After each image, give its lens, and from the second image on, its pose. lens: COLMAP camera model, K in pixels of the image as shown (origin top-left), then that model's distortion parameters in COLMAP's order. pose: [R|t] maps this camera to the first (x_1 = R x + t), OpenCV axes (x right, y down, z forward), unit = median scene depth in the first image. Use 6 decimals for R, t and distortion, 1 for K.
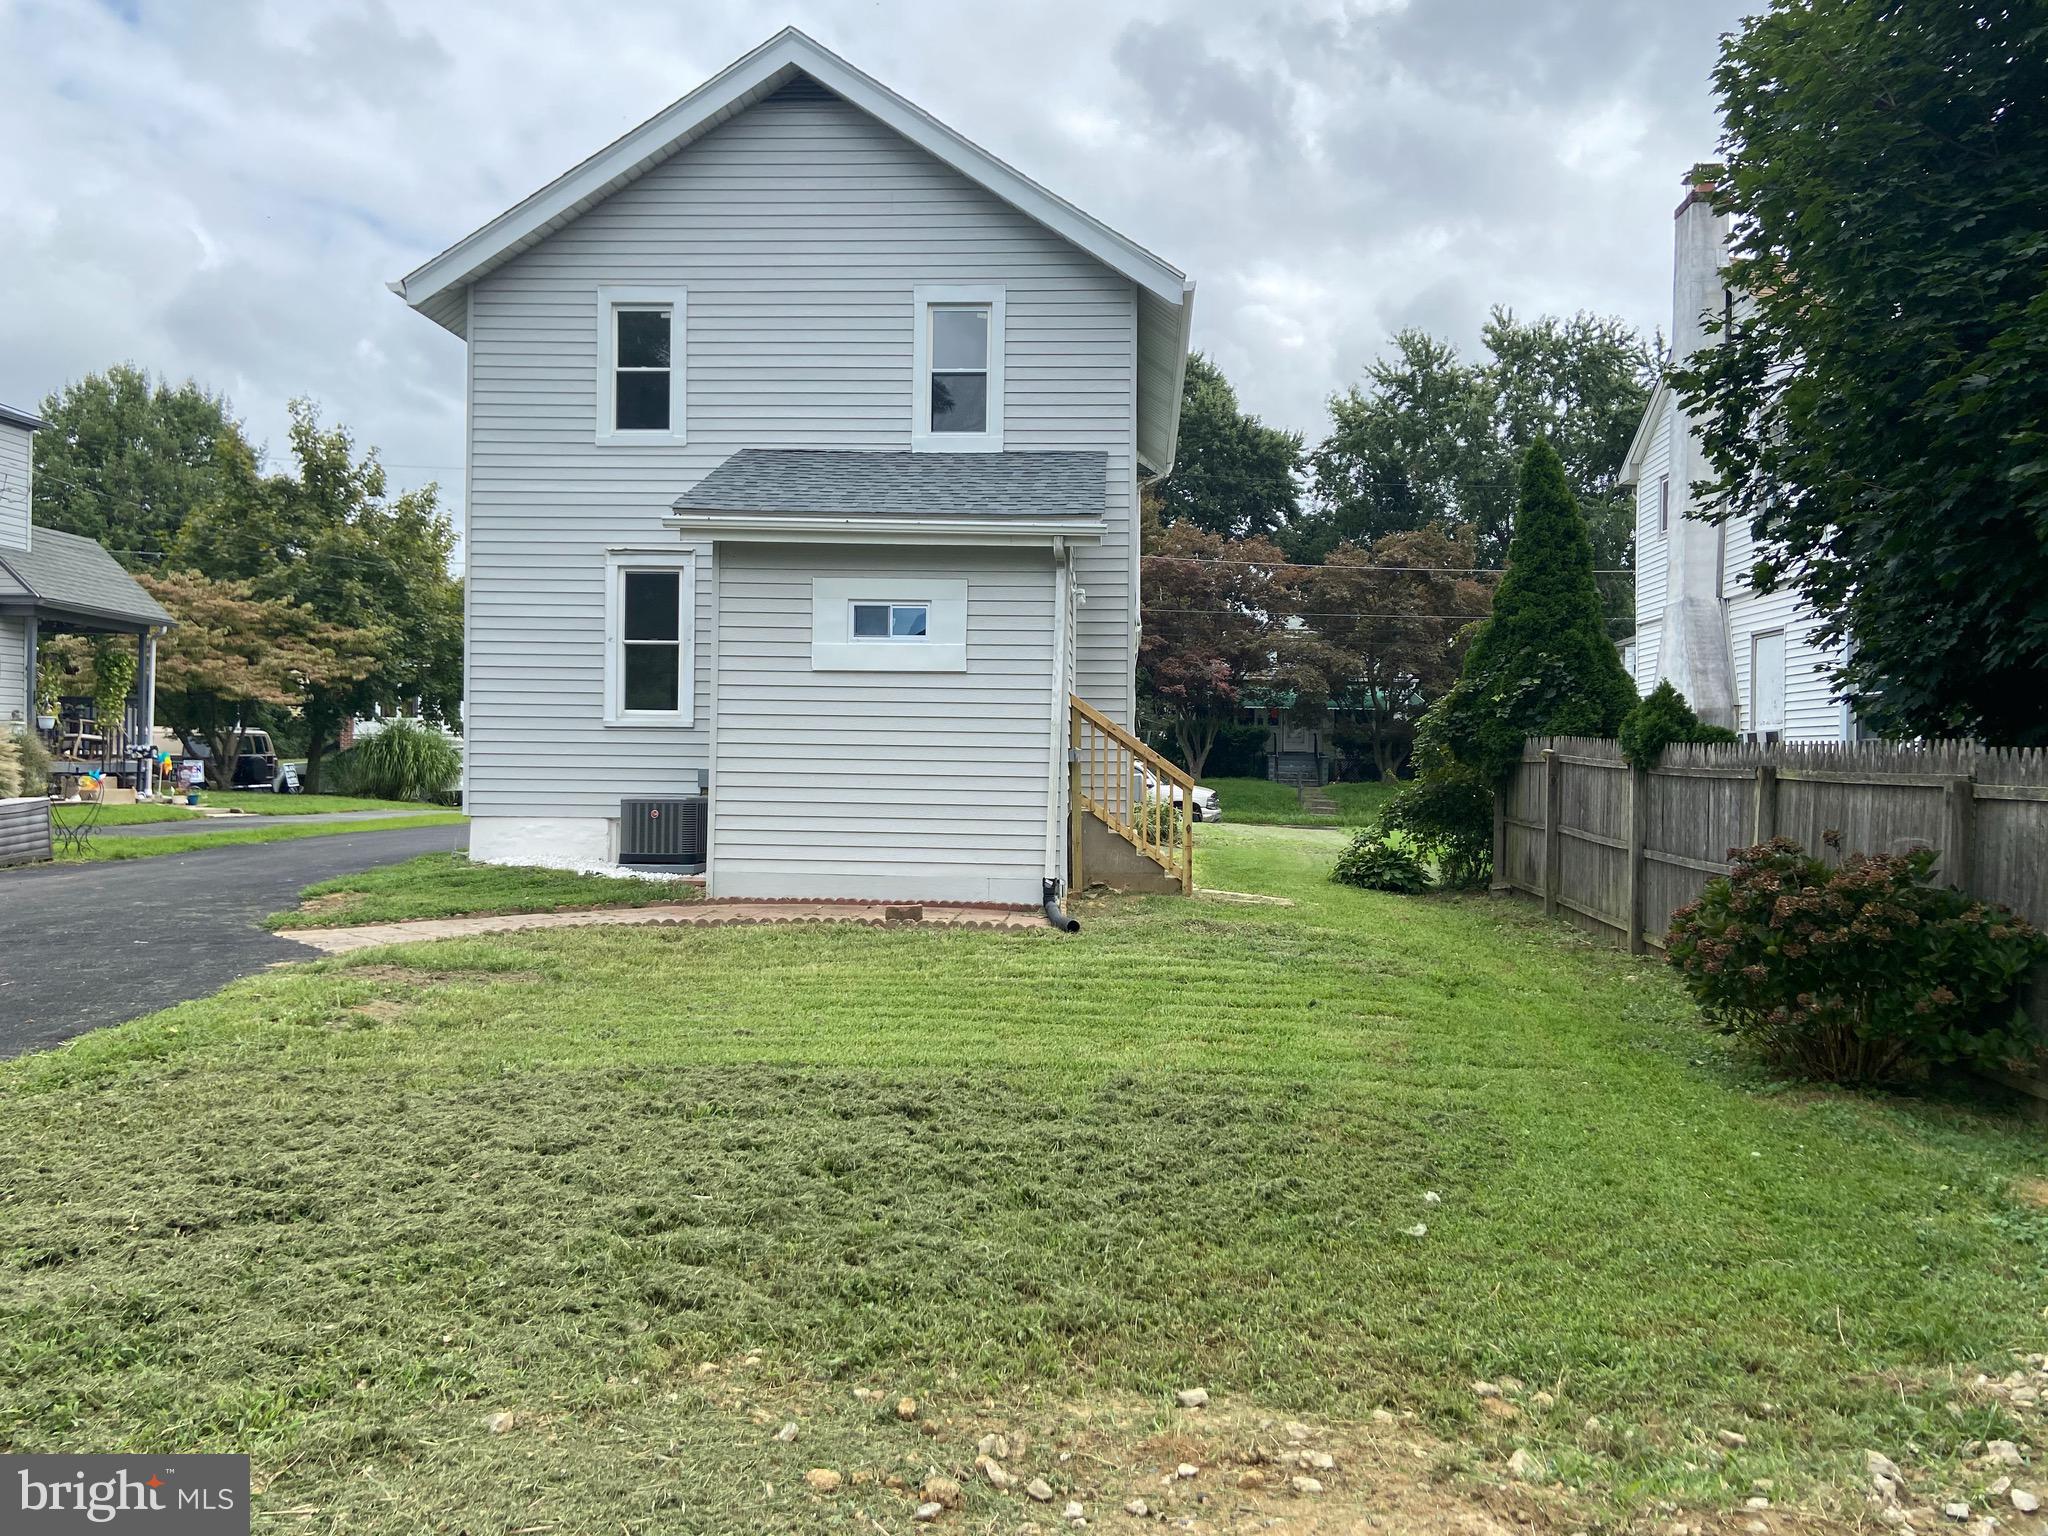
lens RADIAL K [[1551.4, 0, 1024.0], [0, 1551.4, 768.0], [0, 0, 1]] dist [0.133417, -0.174208]
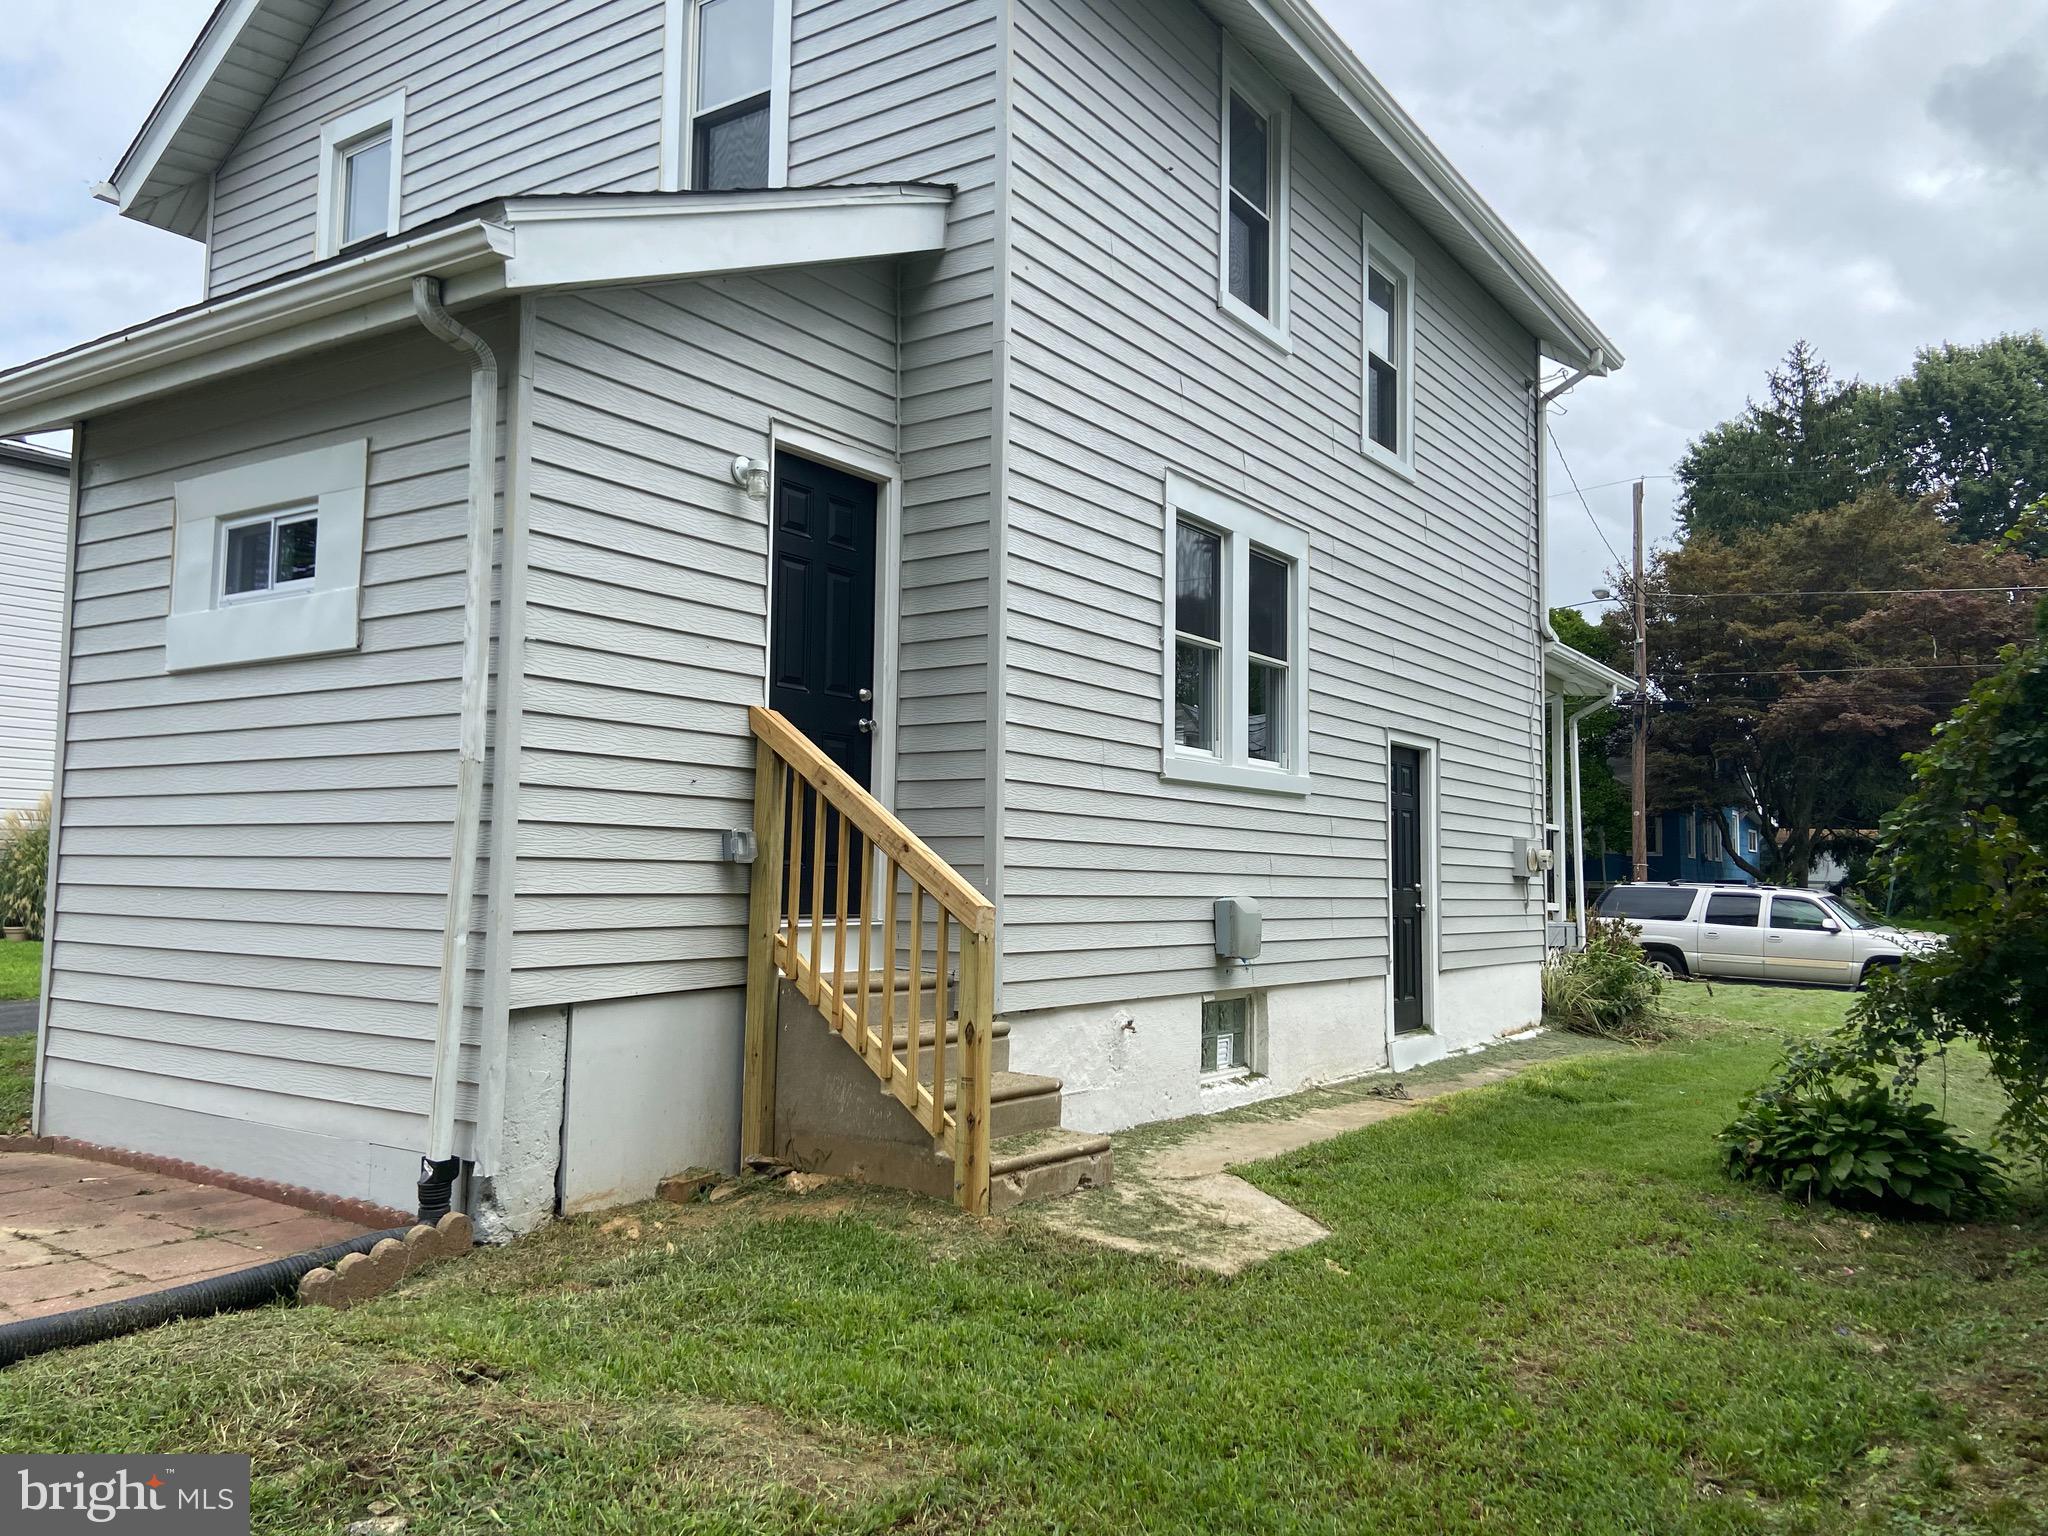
lens RADIAL K [[1551.4, 0, 1024.0], [0, 1551.4, 768.0], [0, 0, 1]] dist [0.133417, -0.174208]
pose [[0.848641, -0.037209, -0.527658, 0.351907], [-0.007323, 0.996601, -0.082055, 0.006289], [0.528918, 0.073499, 0.845484, 0.724534]]
